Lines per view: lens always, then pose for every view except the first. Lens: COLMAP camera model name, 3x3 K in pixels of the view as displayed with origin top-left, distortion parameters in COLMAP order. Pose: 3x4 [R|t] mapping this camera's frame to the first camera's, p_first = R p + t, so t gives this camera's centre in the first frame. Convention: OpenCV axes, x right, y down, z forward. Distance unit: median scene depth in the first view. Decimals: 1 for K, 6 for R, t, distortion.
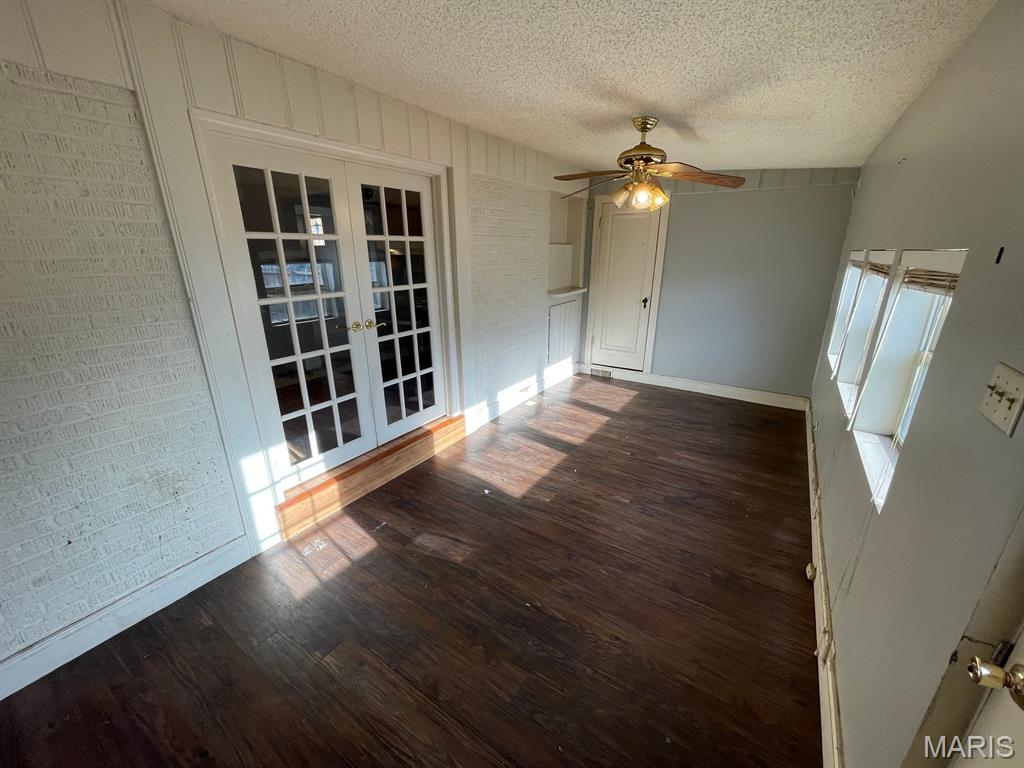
lens RADIAL K [[410.7, 0, 510.0], [0, 410.7, 389.3], [0, 0, 1]] dist [-0.001215, 0.000253]
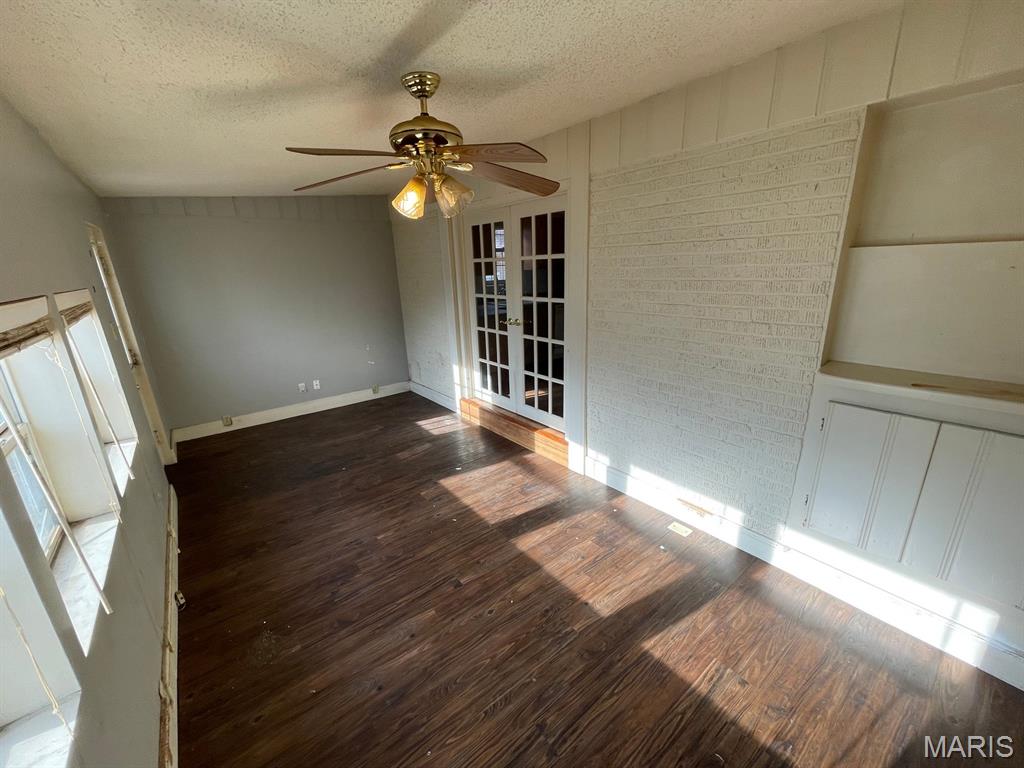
lens RADIAL K [[410.7, 0, 510.0], [0, 410.7, 389.3], [0, 0, 1]] dist [-0.001215, 0.000253]
pose [[-0.313759, 0.294870, -0.902556, 0.899292], [-0.274214, 0.881913, 0.383452, -0.452383], [0.909044, 0.367805, -0.195851, 1.267496]]
